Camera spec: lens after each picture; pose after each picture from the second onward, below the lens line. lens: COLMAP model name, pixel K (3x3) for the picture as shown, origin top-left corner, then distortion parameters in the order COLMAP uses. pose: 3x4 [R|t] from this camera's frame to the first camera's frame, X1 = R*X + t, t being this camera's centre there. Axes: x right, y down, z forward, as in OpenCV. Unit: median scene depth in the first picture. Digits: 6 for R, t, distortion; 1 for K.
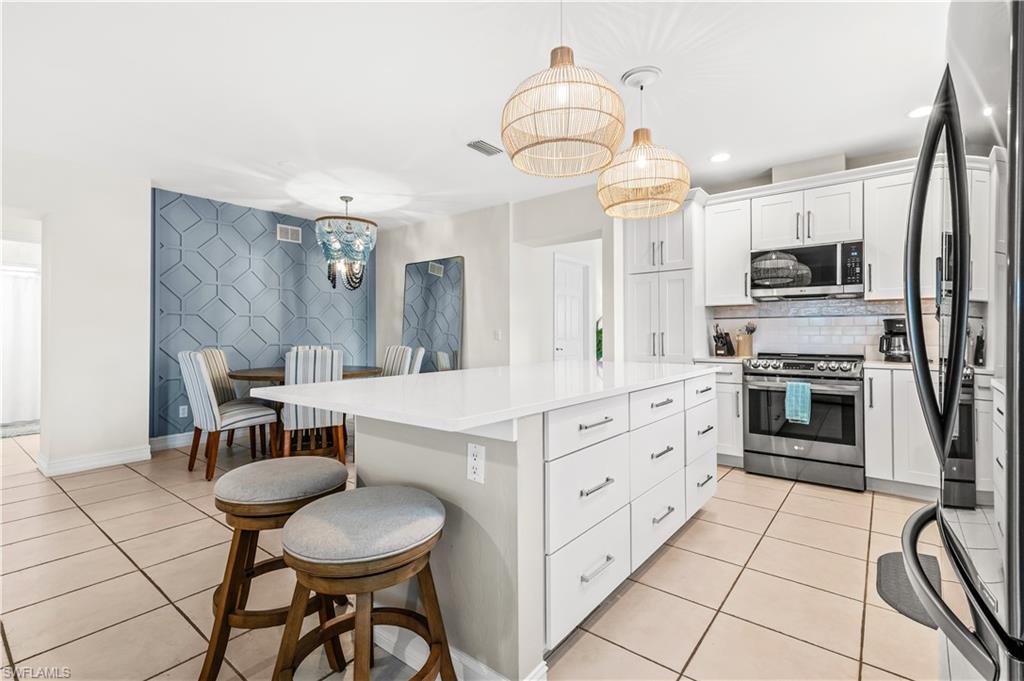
lens RADIAL K [[485.7, 0, 511.1], [0, 485.7, 331.2], [0, 0, 1]] dist [0.011431, 0.000002]
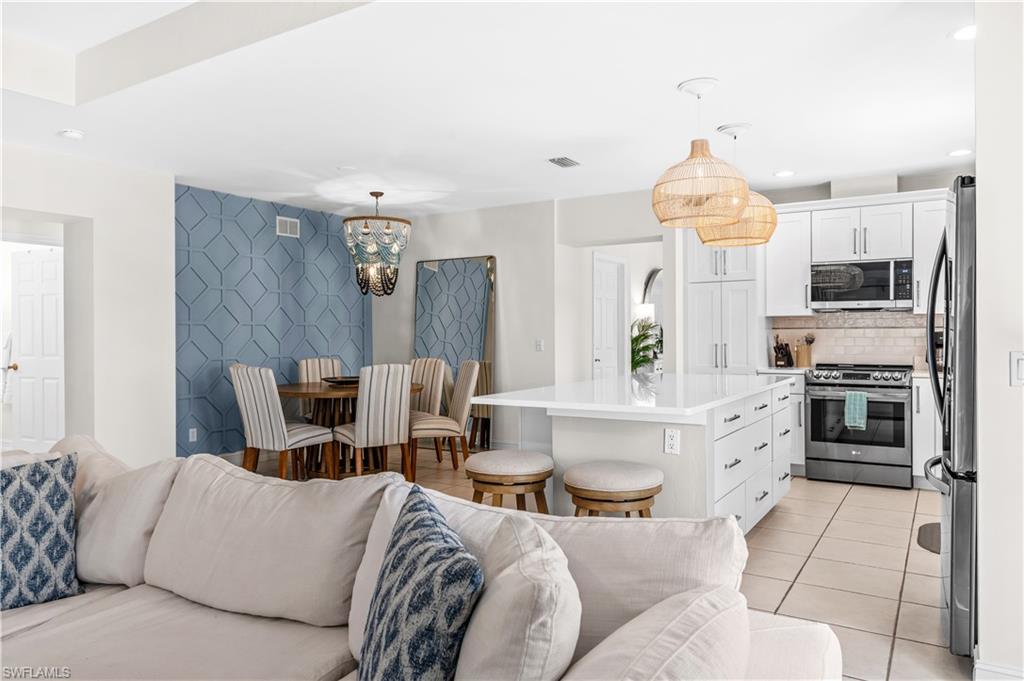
lens RADIAL K [[725.4, 0, 512.0], [0, 725.4, 340.5], [0, 0, 1]] dist [-0.006905, -0.002630]
pose [[0.993508, -0.004362, 0.113677, -0.313024], [0.002571, 0.999870, 0.015896, -0.031181], [-0.113731, -0.015501, 0.993391, -0.449749]]
